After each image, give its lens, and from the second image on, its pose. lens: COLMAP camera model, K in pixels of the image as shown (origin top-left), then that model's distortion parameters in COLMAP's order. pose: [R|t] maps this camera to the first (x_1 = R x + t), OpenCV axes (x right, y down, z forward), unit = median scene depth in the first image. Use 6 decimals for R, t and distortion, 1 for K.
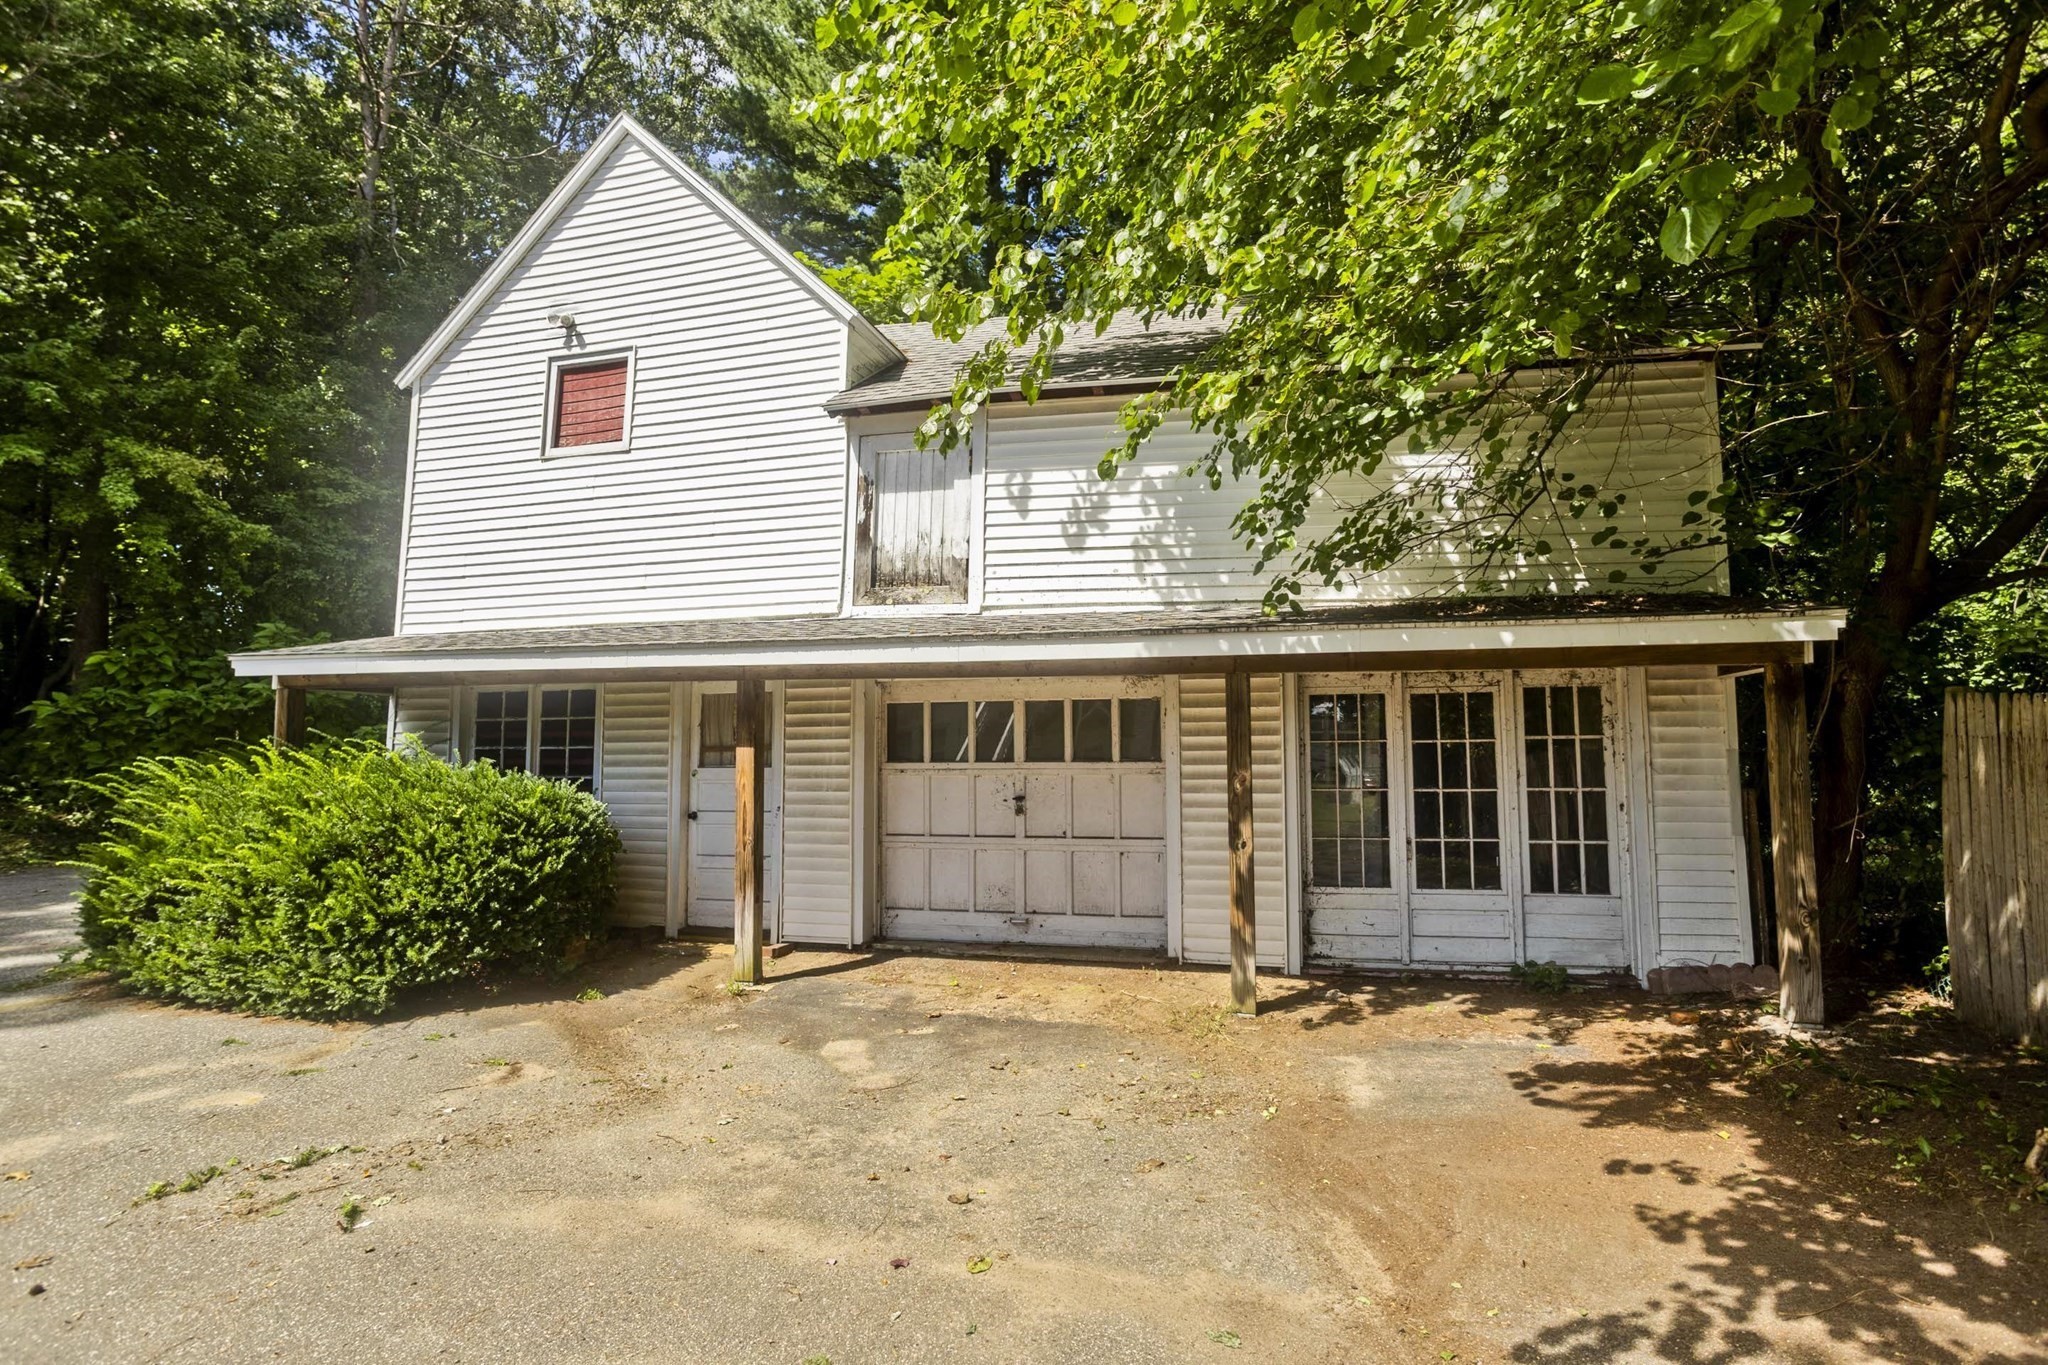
lens RADIAL K [[966.5, 0, 1022.7], [0, 966.5, 670.0], [0, 0, 1]] dist [-0.025118, 0.004611]
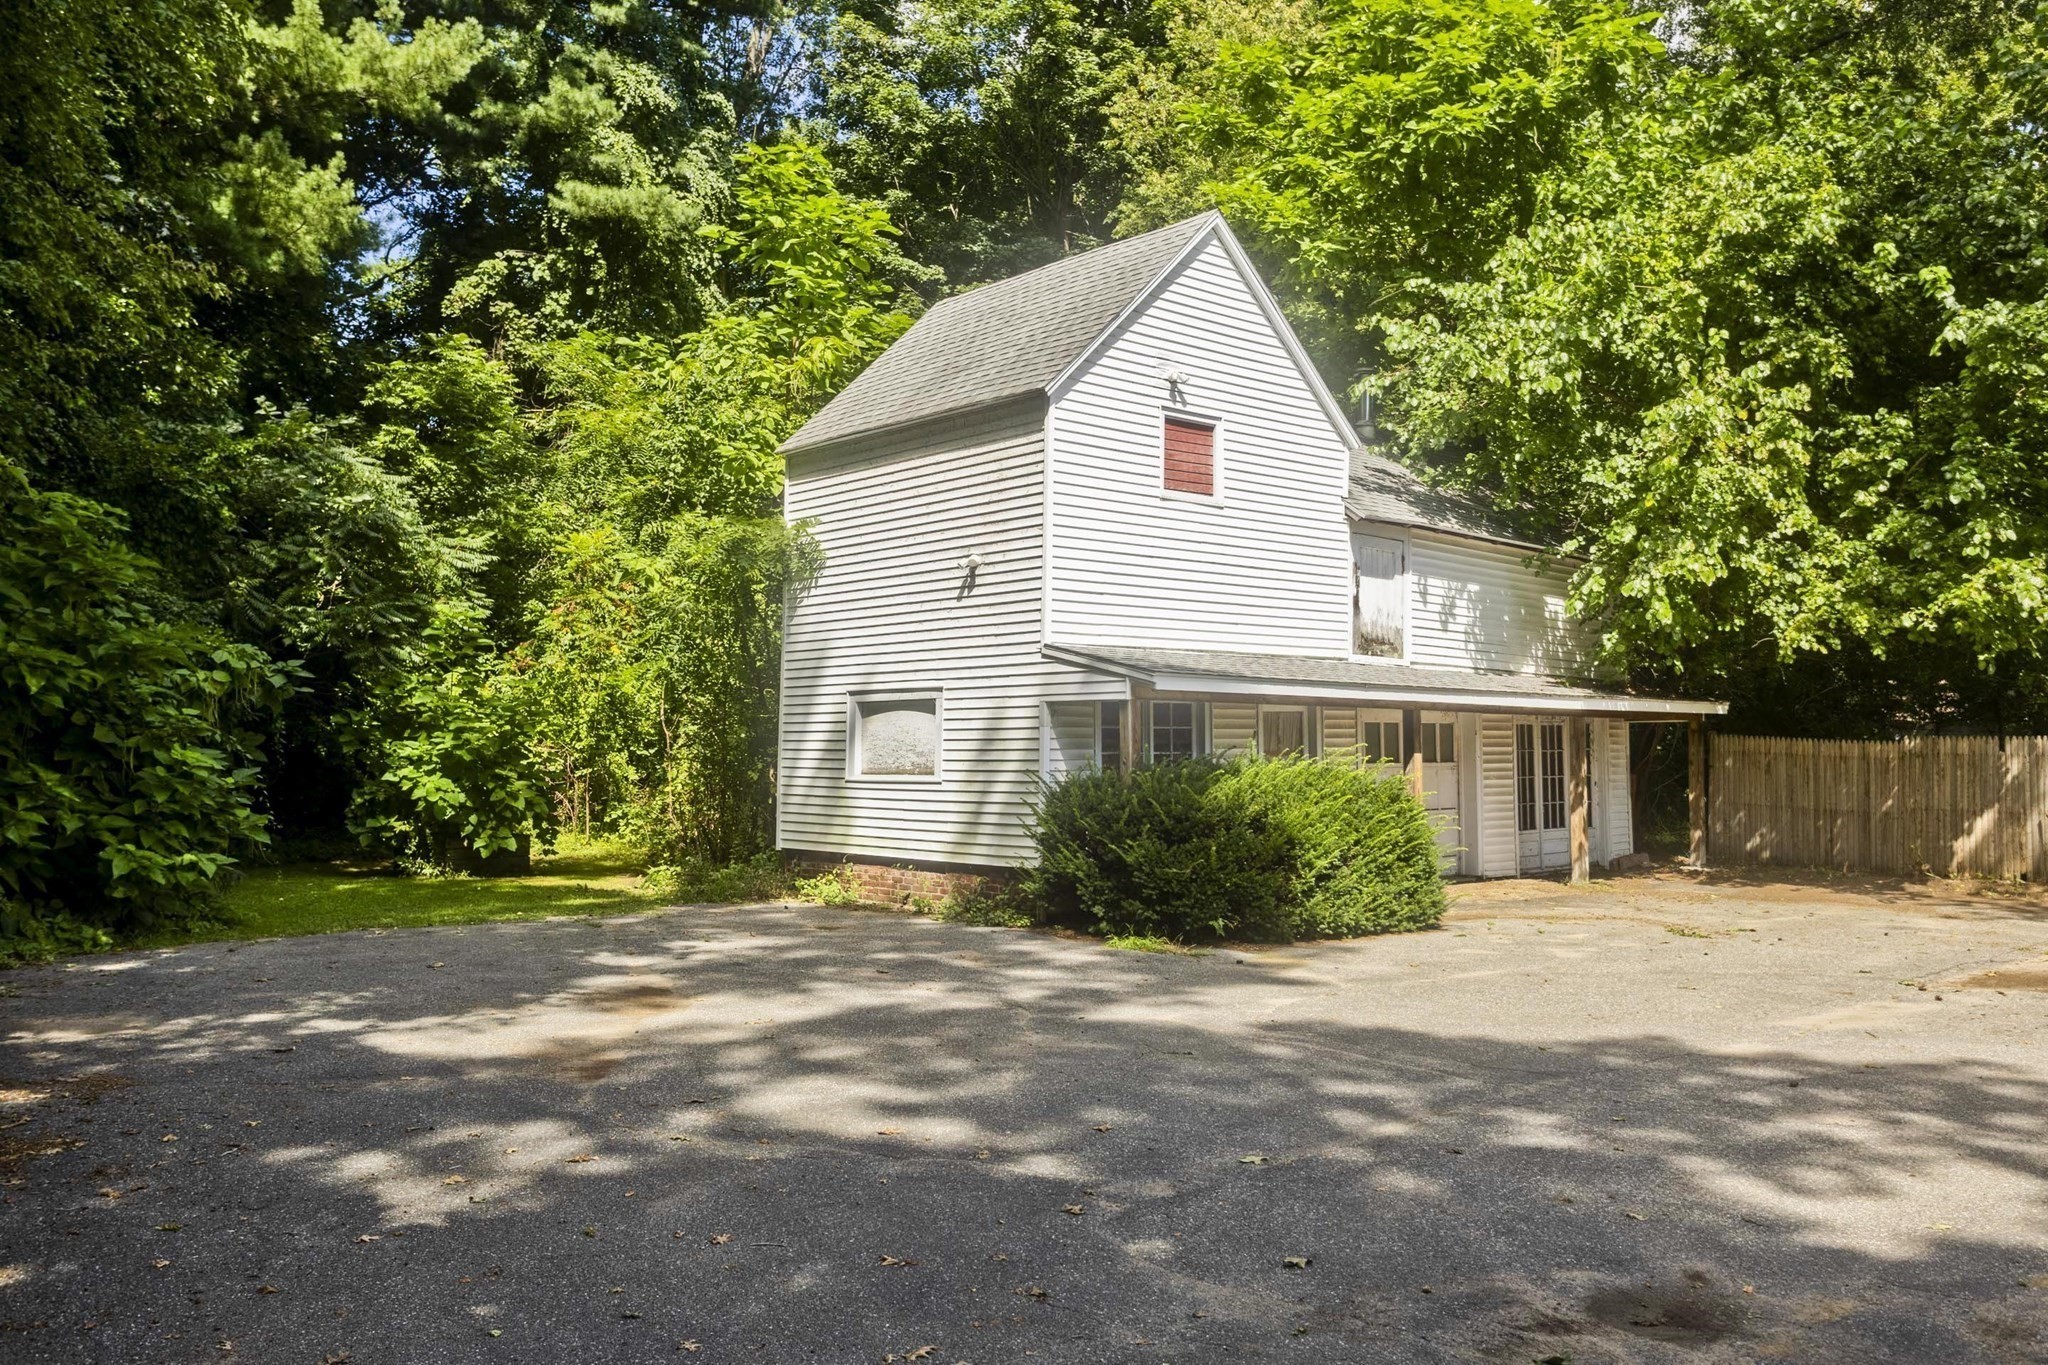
lens RADIAL K [[1679.3, 0, 1041.7], [0, 1679.3, 681.9], [0, 0, 1]] dist [0.014866, -0.008848]
pose [[0.546130, 0.041302, 0.836681, -2.592238], [-0.066429, 0.997774, -0.005894, 0.020493], [-0.835062, -0.052361, 0.547658, 0.026129]]
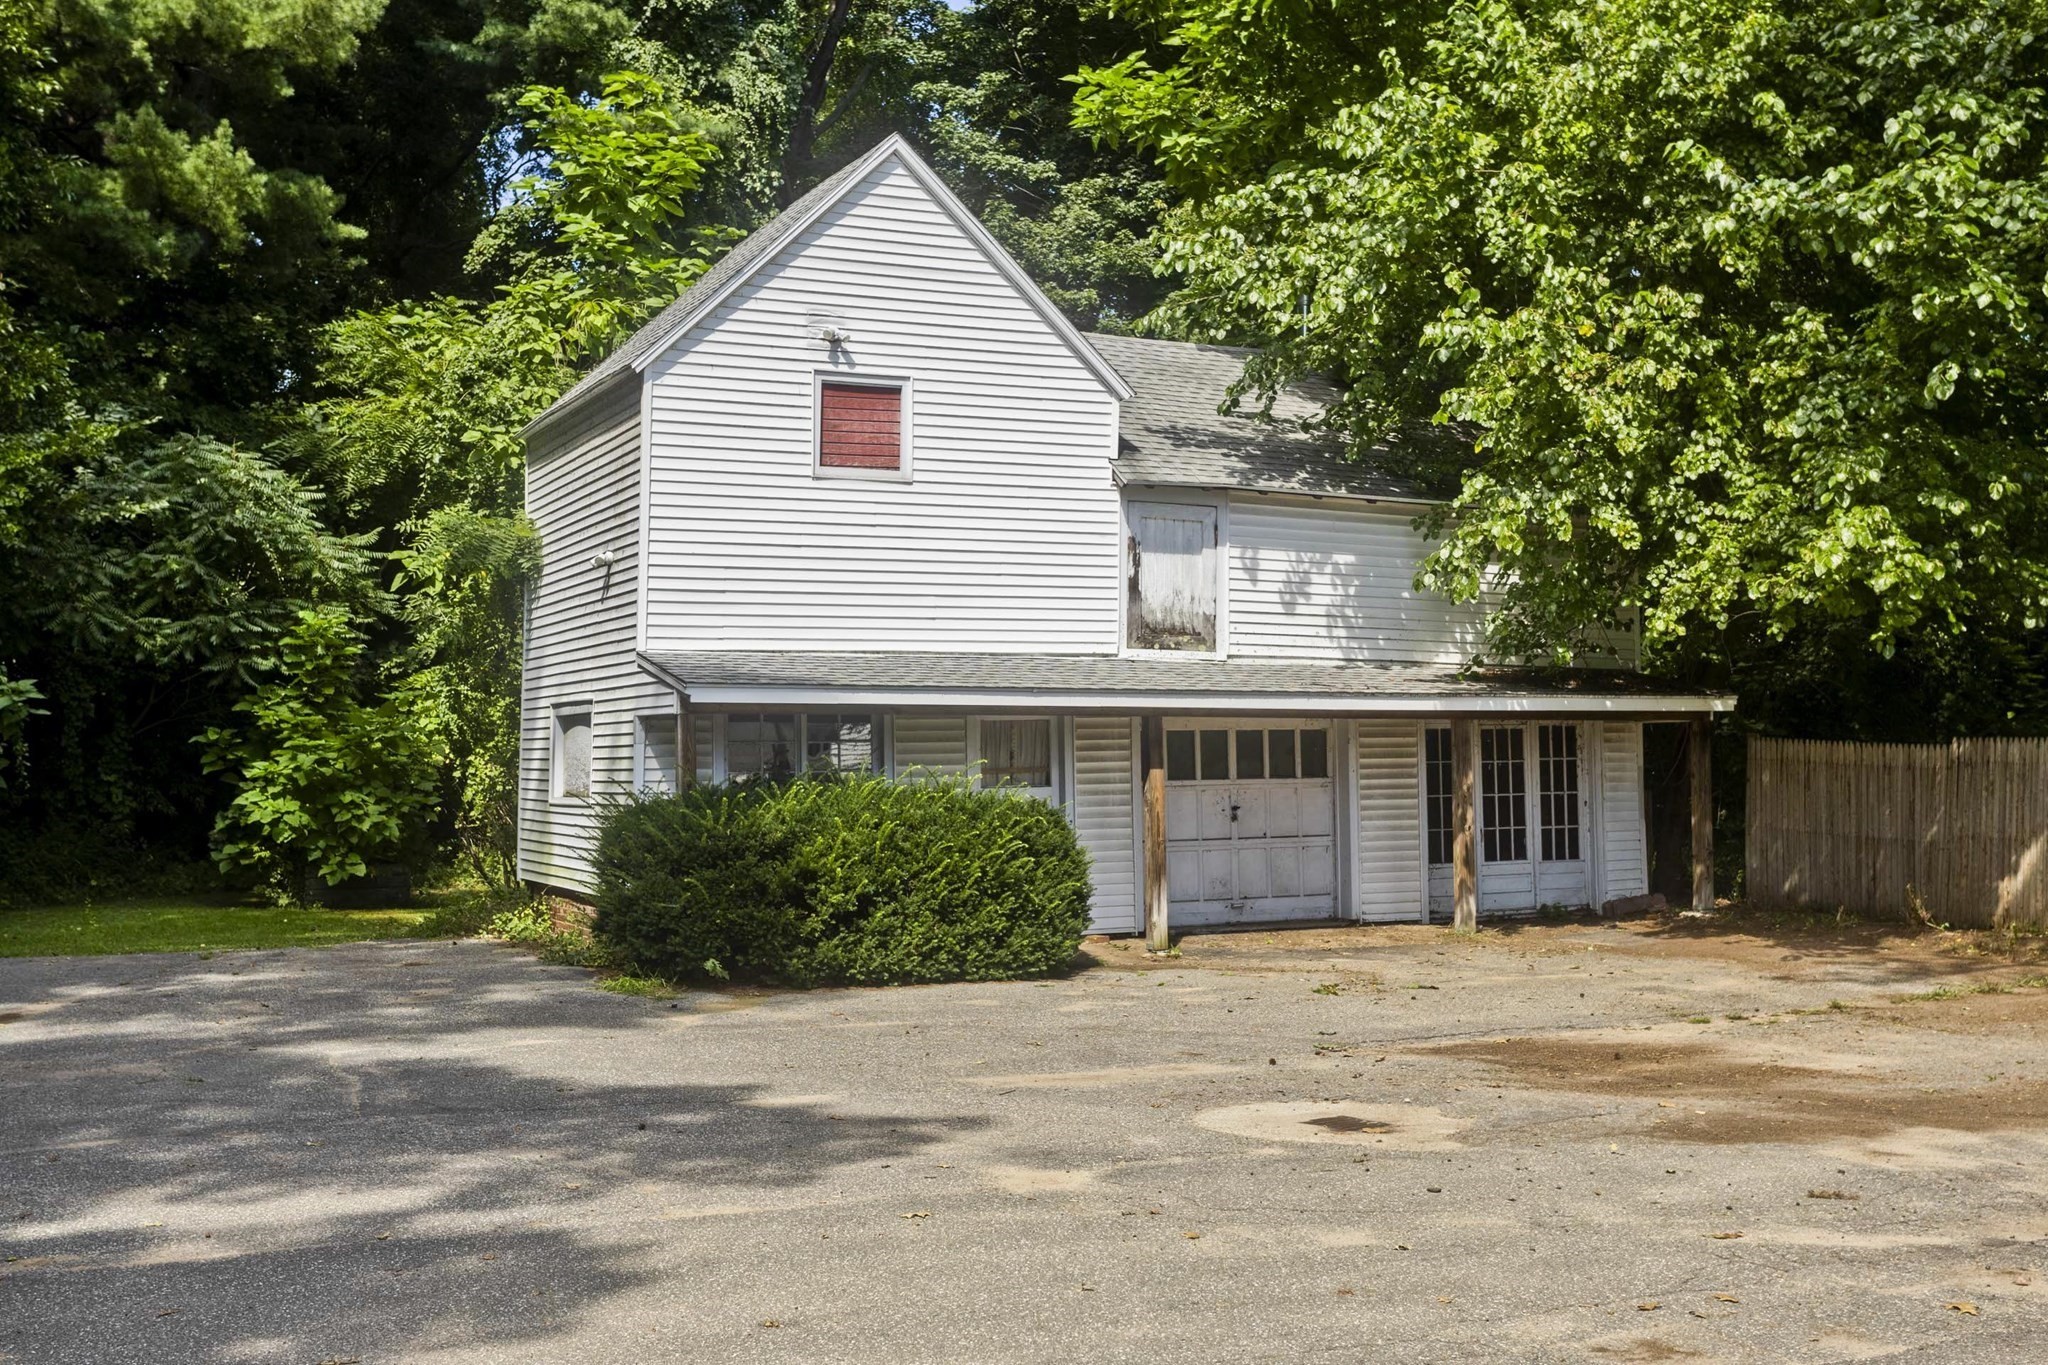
lens RADIAL K [[2220.2, 0, 1012.1], [0, 2220.2, 688.5], [0, 0, 1]] dist [0.042904, 0.000000]
pose [[0.767011, 0.019590, 0.641334, -2.092399], [-0.044207, 0.998772, 0.022361, -0.074435], [-0.640109, -0.045502, 0.766936, -1.023994]]
